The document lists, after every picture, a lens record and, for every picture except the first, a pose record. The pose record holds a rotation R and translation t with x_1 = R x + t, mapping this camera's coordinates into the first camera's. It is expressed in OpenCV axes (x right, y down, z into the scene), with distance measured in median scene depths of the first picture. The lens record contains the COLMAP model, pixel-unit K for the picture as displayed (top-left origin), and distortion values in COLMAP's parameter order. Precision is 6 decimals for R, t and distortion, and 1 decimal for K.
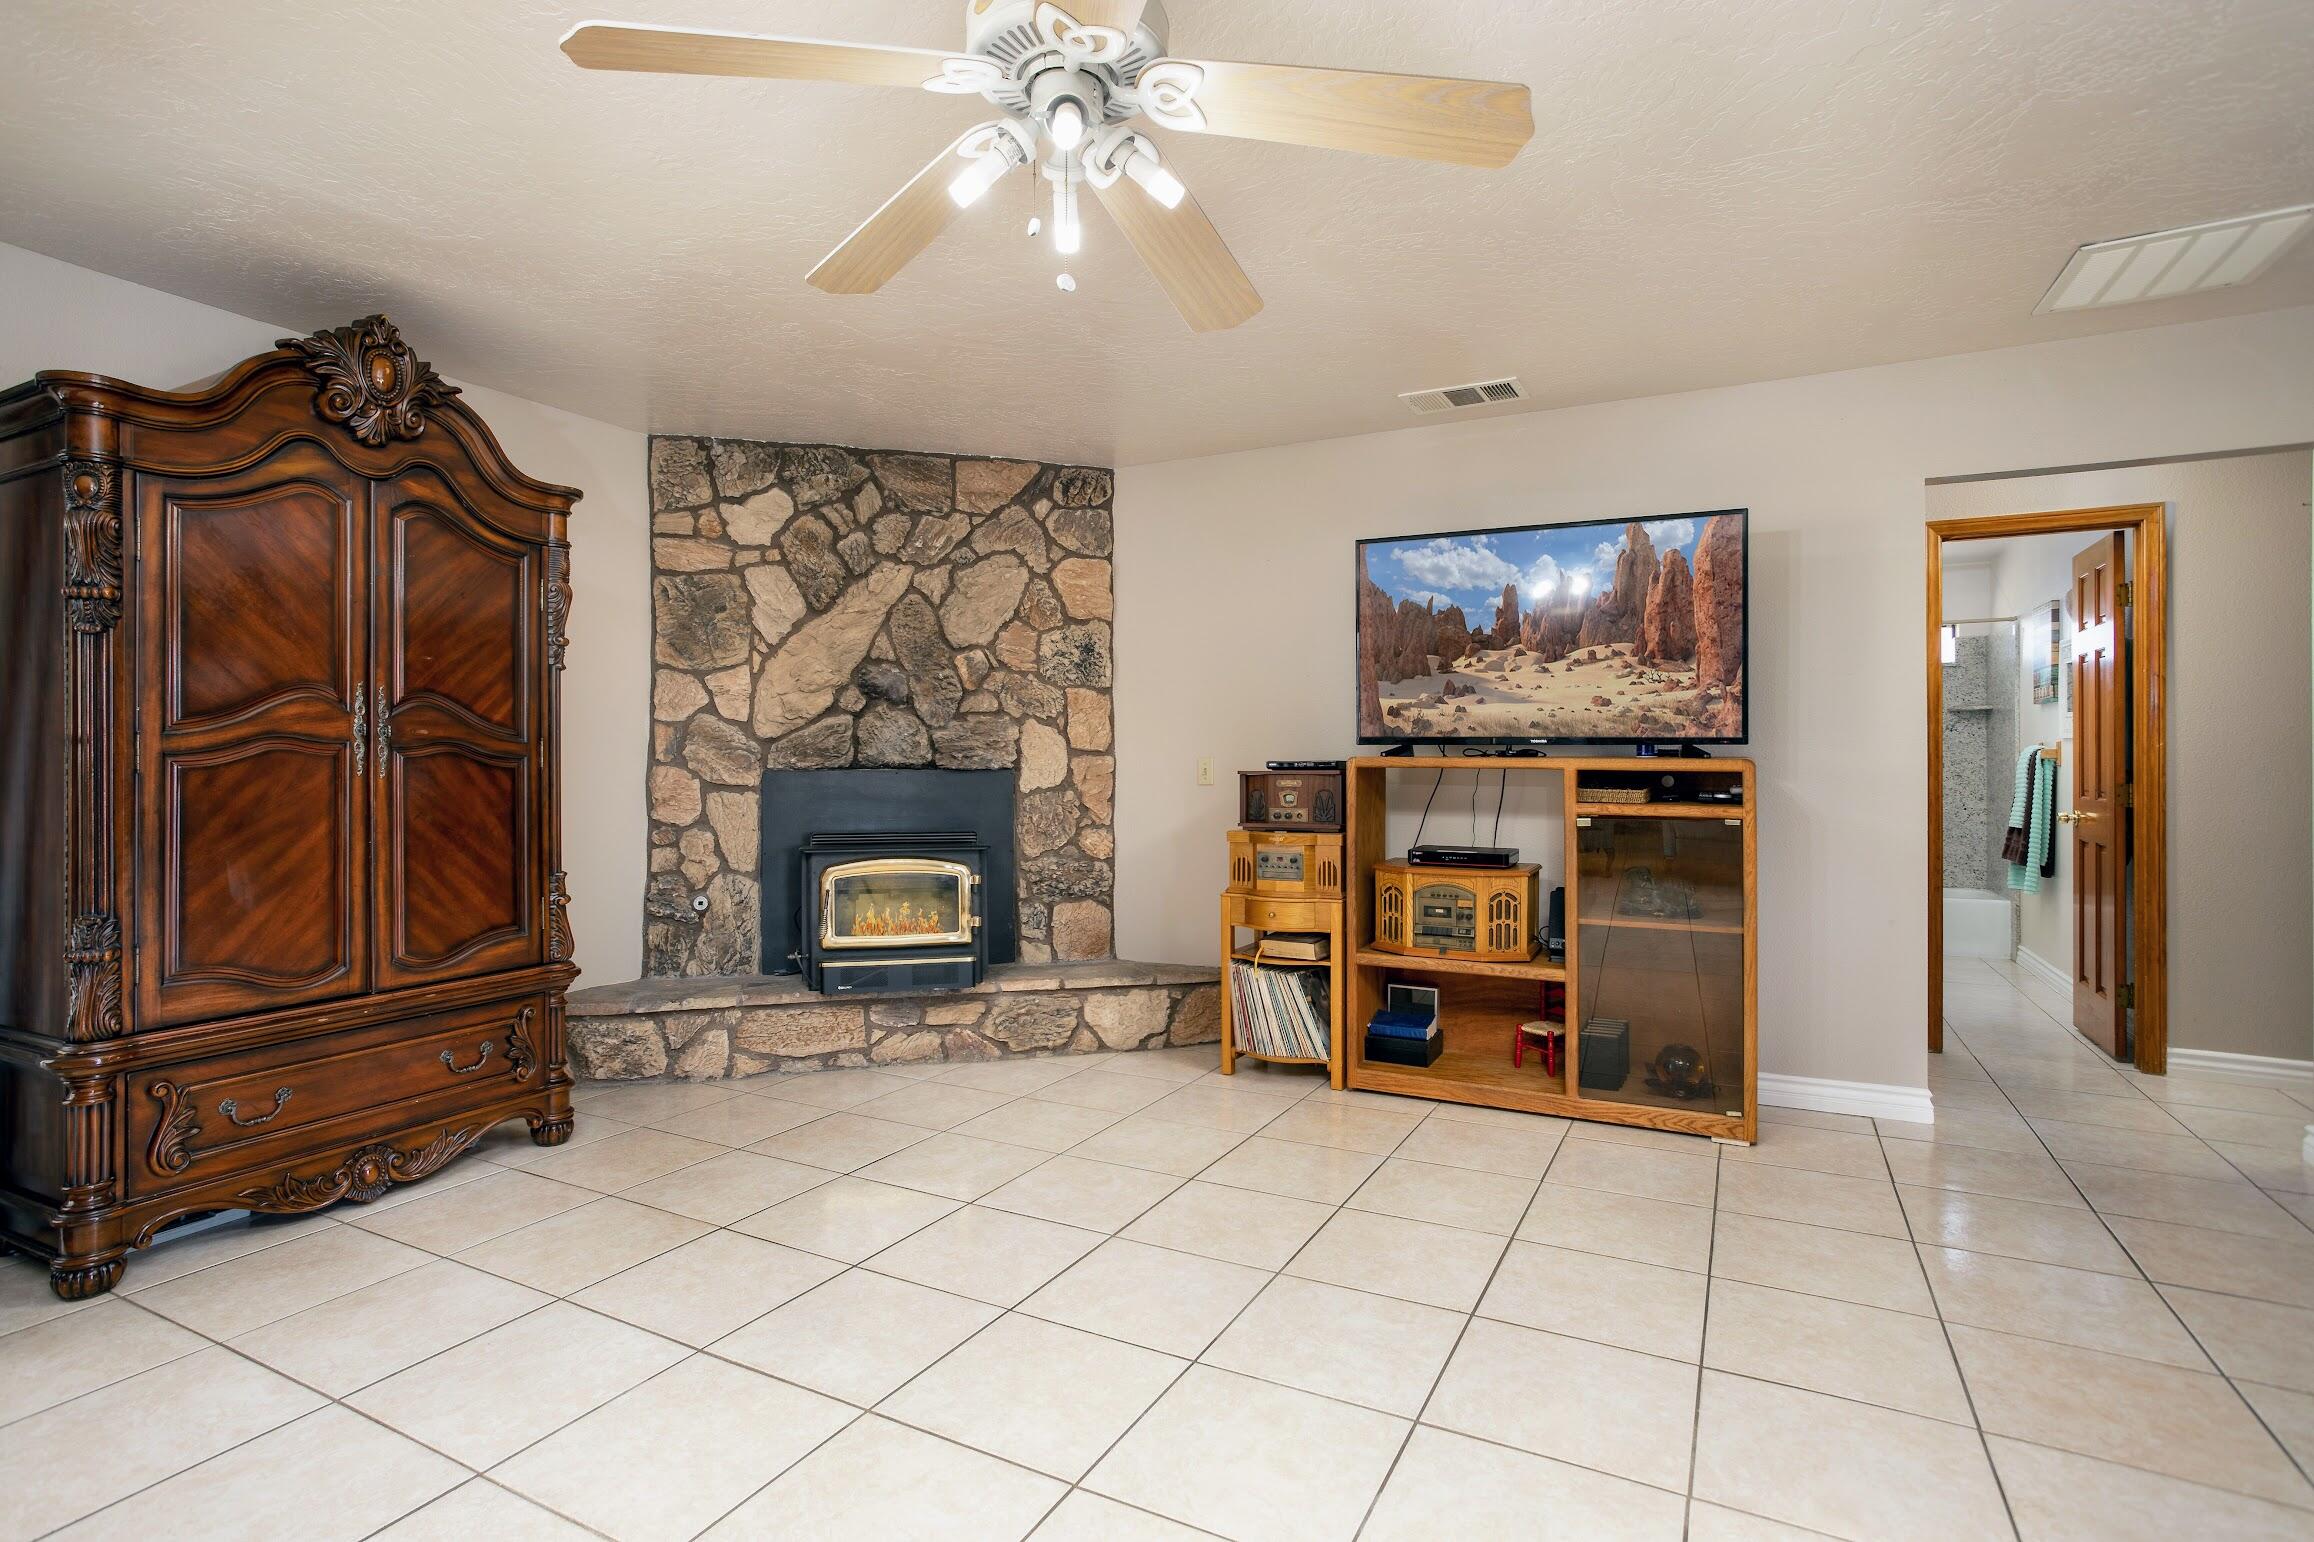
lens RADIAL K [[1111.4, 0, 1160.5], [0, 1111.4, 745.9], [0, 0, 1]] dist [-0.043113, 0.028218]
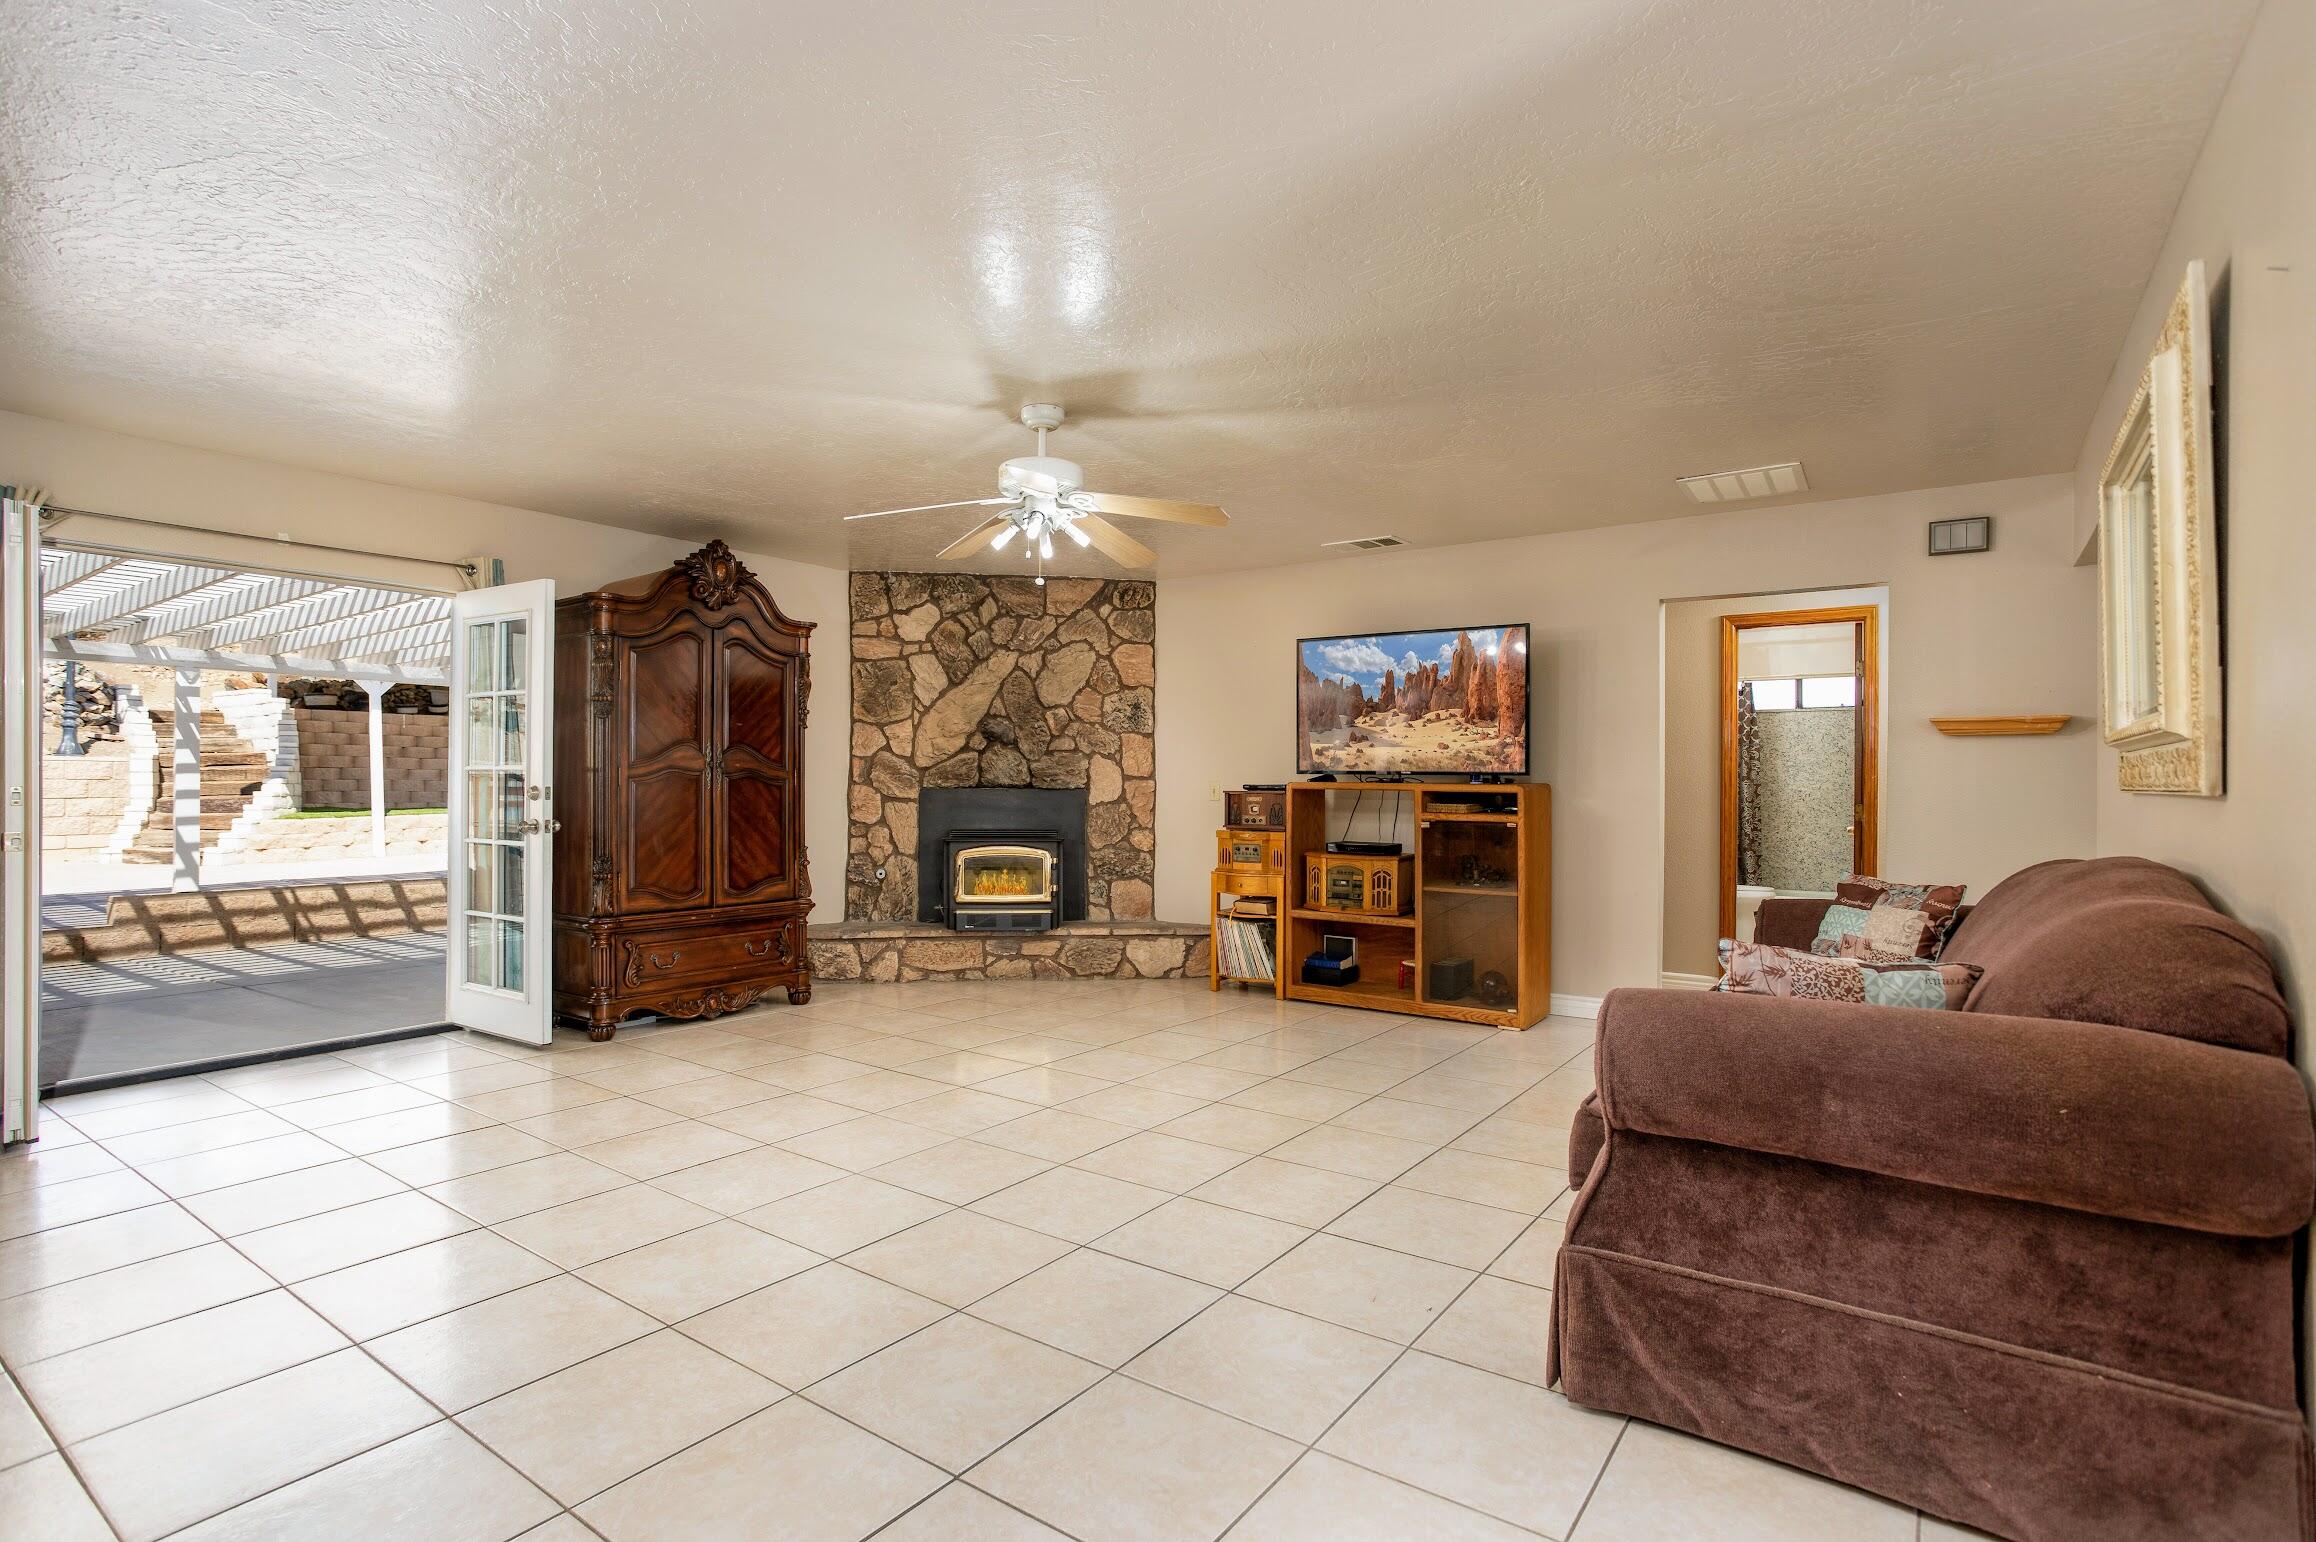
lens RADIAL K [[1125.2, 0, 1158.0], [0, 1125.2, 771.0], [0, 0, 1]] dist [-0.028706, 0.000166]
pose [[0.990107, 0.004449, -0.140246, 0.200998], [-0.004195, 0.999989, 0.002104, -0.007247], [0.140254, -0.001495, 0.990114, -0.538998]]
